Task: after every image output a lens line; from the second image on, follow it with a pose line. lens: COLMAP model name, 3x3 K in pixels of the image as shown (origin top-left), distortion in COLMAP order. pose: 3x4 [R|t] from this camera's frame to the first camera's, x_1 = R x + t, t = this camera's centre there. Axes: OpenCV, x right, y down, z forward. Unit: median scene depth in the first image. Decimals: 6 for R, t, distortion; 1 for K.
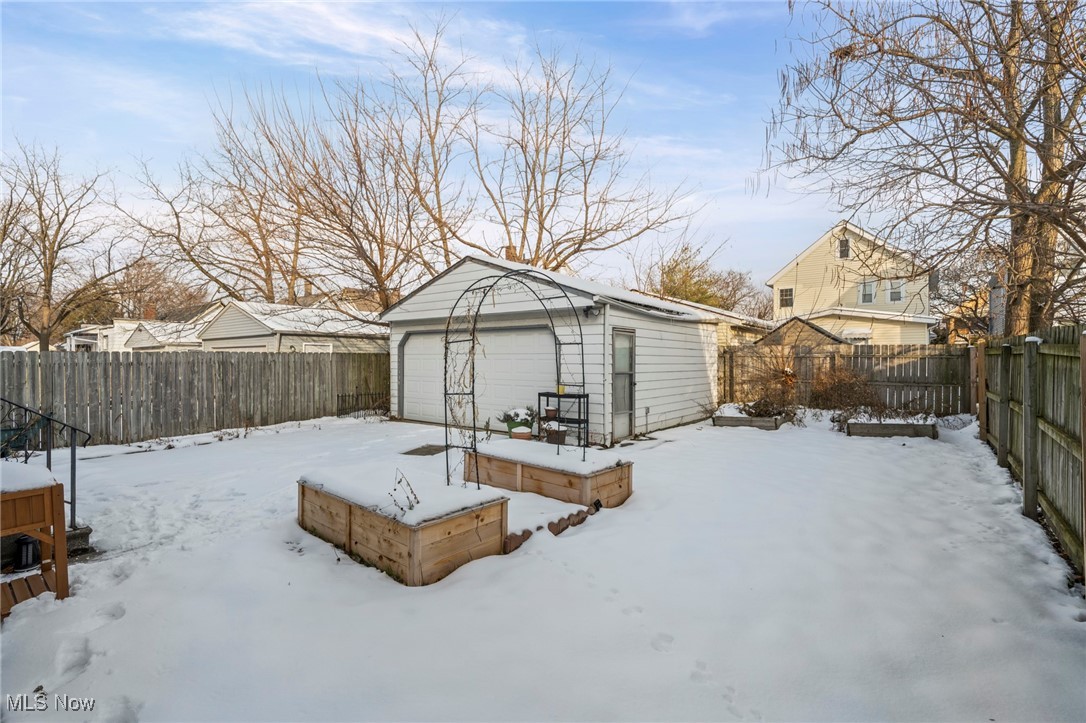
lens RADIAL K [[486.5, 0, 543.0], [0, 486.5, 361.5], [0, 0, 1]] dist [-0.000165, 0.000000]
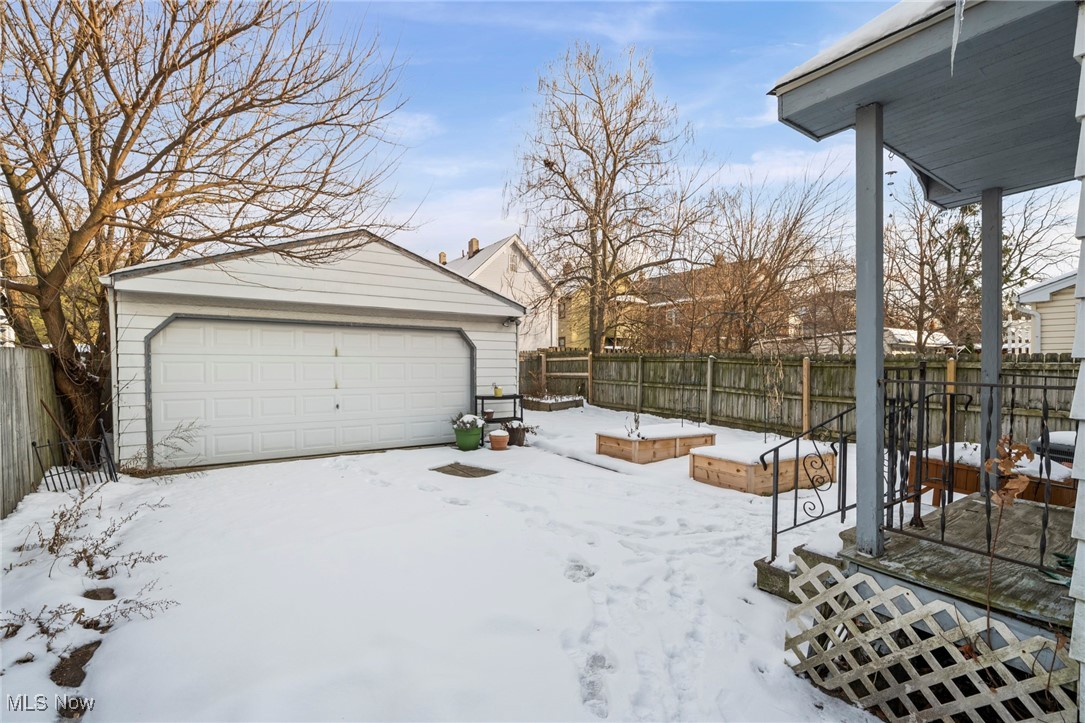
lens RADIAL K [[486.0, 0, 542.5], [0, 486.0, 361.5], [0, 0, 1]] dist [-0.000165, 0.000000]
pose [[0.302318, 0.000335, 0.953207, -0.685485], [-0.003335, 0.999994, 0.000706, -0.007398], [-0.953201, -0.003392, 0.302317, 0.422180]]
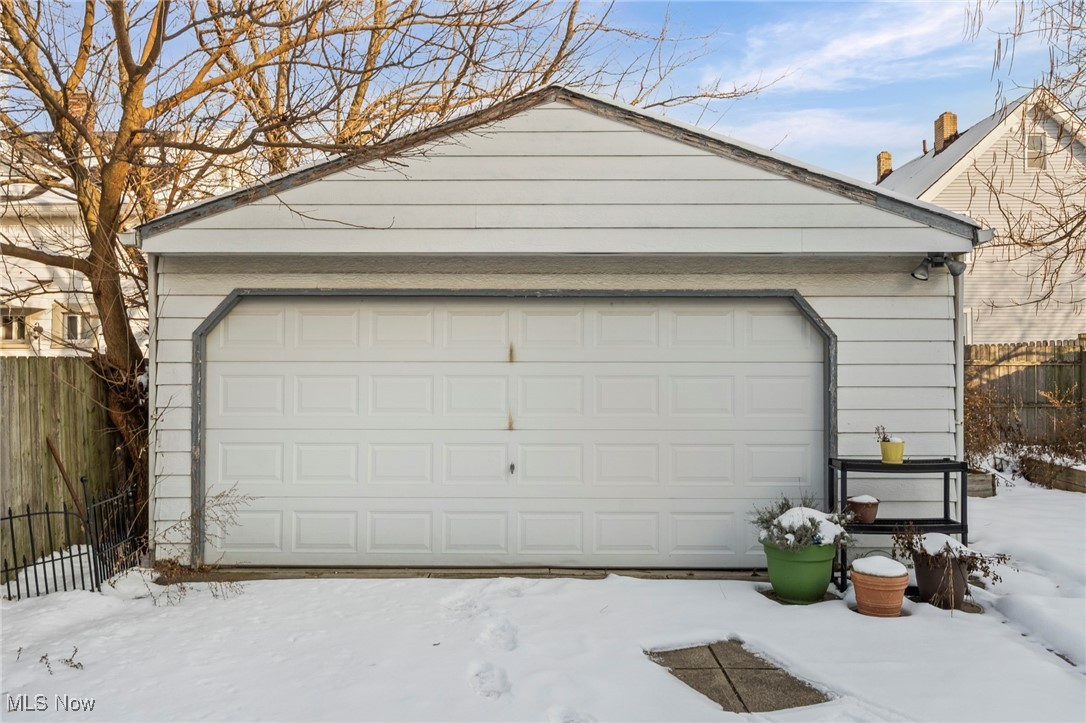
lens RADIAL K [[842.7, 0, 543.0], [0, 842.7, 361.5], [0, 0, 1]] dist [0.006760, 0.004773]
pose [[0.797200, -0.001623, 0.603713, -0.450306], [0.003263, 0.999993, -0.001621, -0.012787], [-0.603706, 0.003262, 0.797200, 0.441529]]
